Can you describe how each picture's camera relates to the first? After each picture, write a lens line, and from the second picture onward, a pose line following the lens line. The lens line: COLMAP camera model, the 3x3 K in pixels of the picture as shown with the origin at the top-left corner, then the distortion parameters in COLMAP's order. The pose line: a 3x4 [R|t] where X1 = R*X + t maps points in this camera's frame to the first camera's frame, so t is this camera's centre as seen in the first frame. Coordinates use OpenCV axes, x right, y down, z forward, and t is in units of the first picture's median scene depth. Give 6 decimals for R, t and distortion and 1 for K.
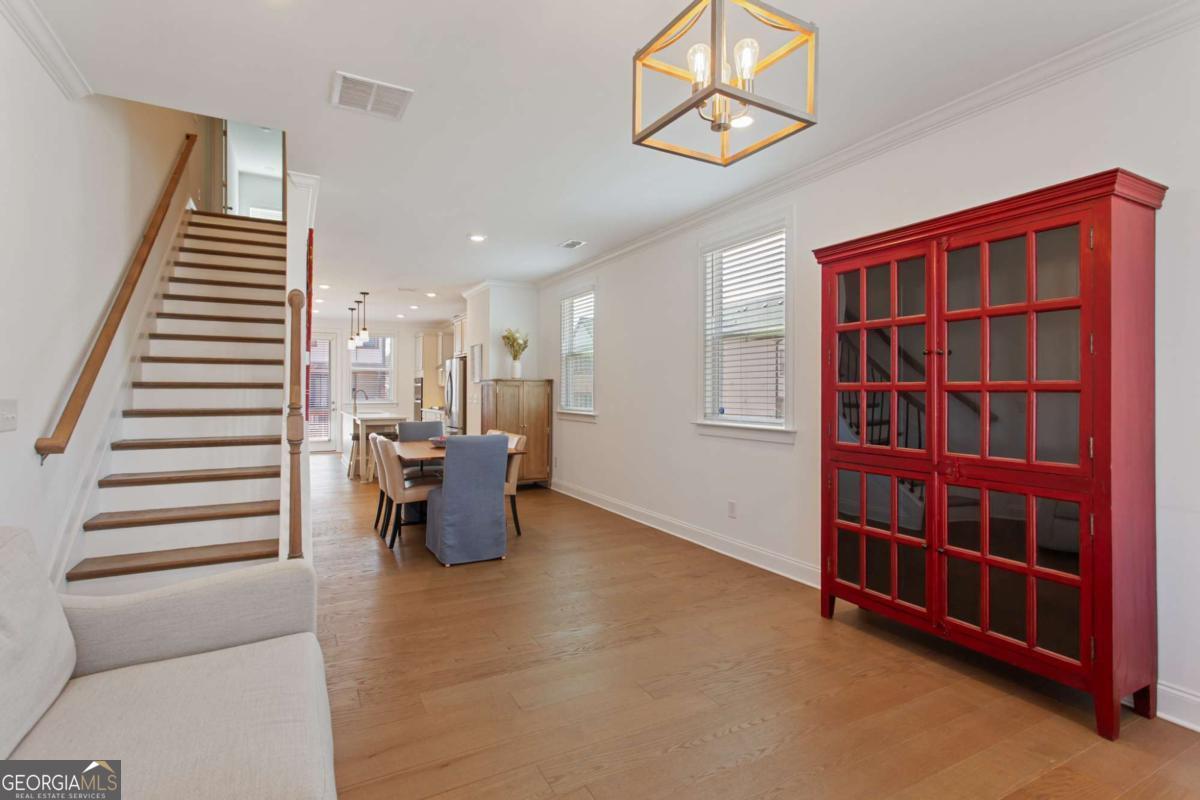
lens RADIAL K [[571.2, 0, 600.0], [0, 571.2, 400.0], [0, 0, 1]] dist [0.000816, 0.000224]
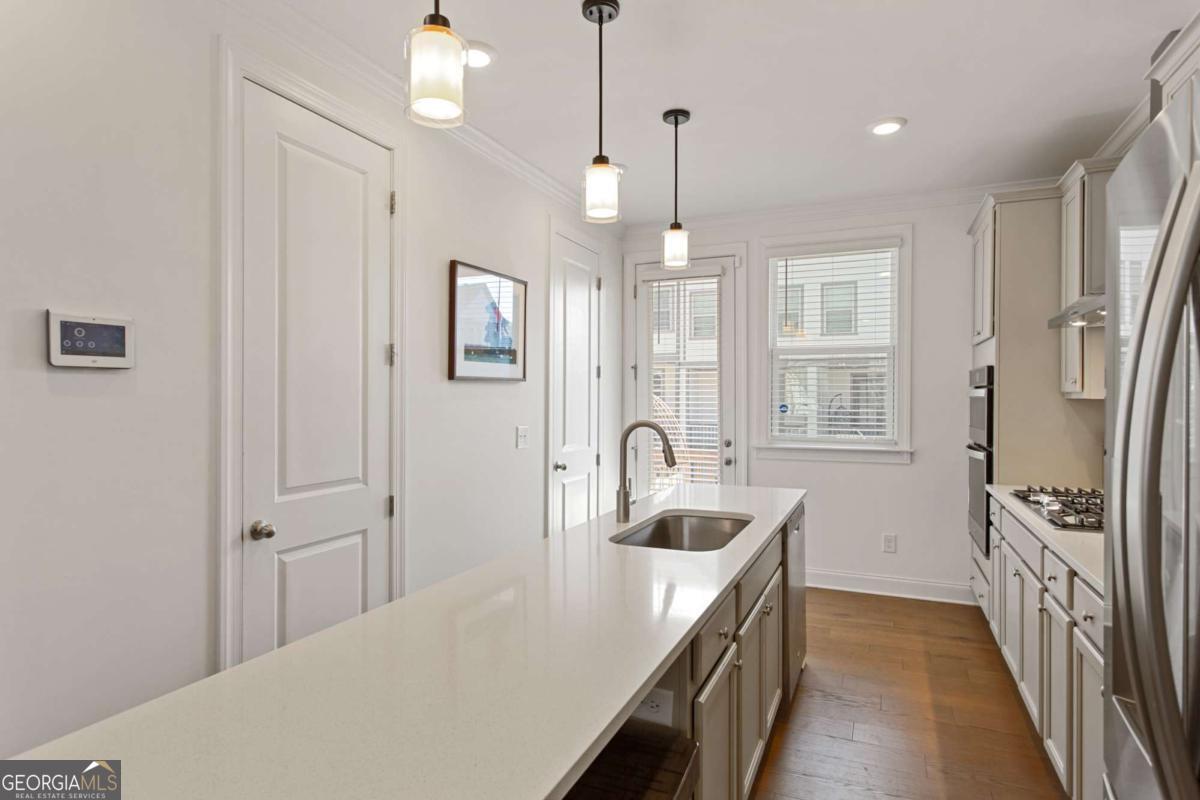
lens RADIAL K [[668.3, 0, 596.6], [0, 668.3, 397.4], [0, 0, 1]] dist [0.002993, 0.002312]
pose [[0.621467, 0.002195, -0.783438, -0.182628], [-0.005292, 0.999985, -0.001397, -0.023840], [0.783423, 0.005015, 0.621469, 0.663464]]
